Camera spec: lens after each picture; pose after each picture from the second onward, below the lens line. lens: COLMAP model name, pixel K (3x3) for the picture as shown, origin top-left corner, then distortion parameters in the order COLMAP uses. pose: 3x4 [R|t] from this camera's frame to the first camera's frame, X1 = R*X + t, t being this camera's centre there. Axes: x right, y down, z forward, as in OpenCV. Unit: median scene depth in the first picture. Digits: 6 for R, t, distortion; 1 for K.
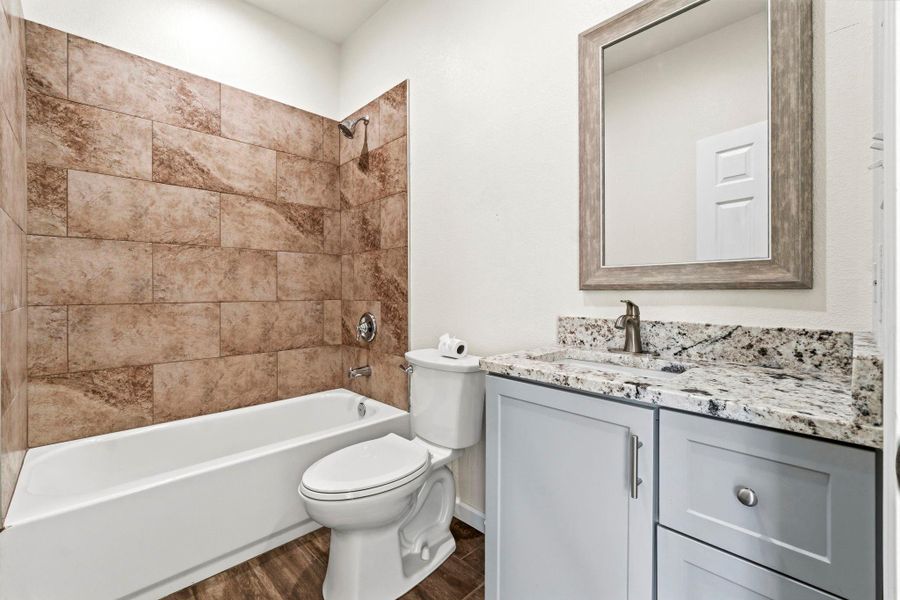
lens RADIAL K [[388.1, 0, 447.2], [0, 388.1, 295.3], [0, 0, 1]] dist [0.008116, 0.000485]
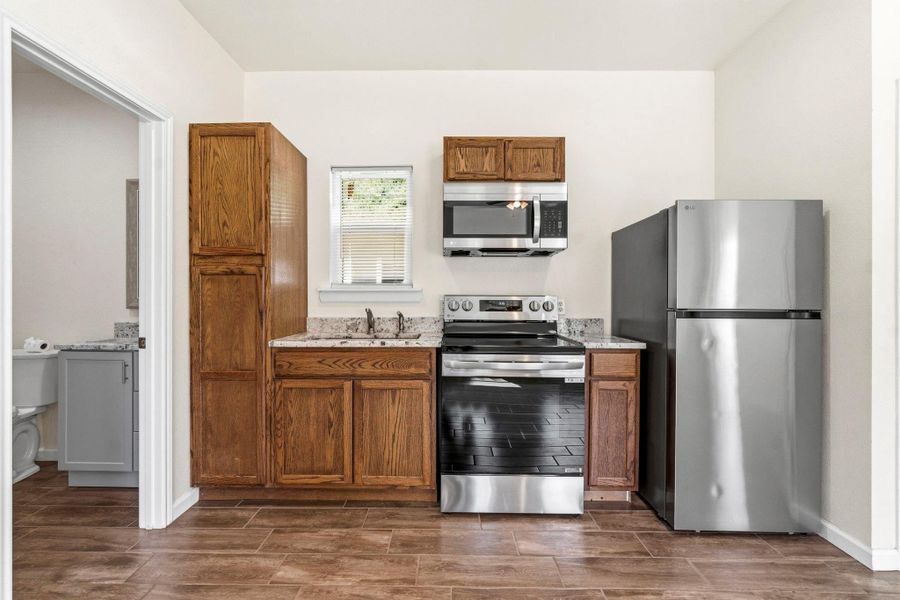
lens RADIAL K [[411.6, 0, 450.1], [0, 411.6, 294.9], [0, 0, 1]] dist [-0.012149, -0.000225]
pose [[0.691250, 0.004147, 0.722604, -0.021329], [0.004162, 0.999944, -0.009720, -0.053964], [-0.722604, 0.009727, 0.691194, -1.546491]]
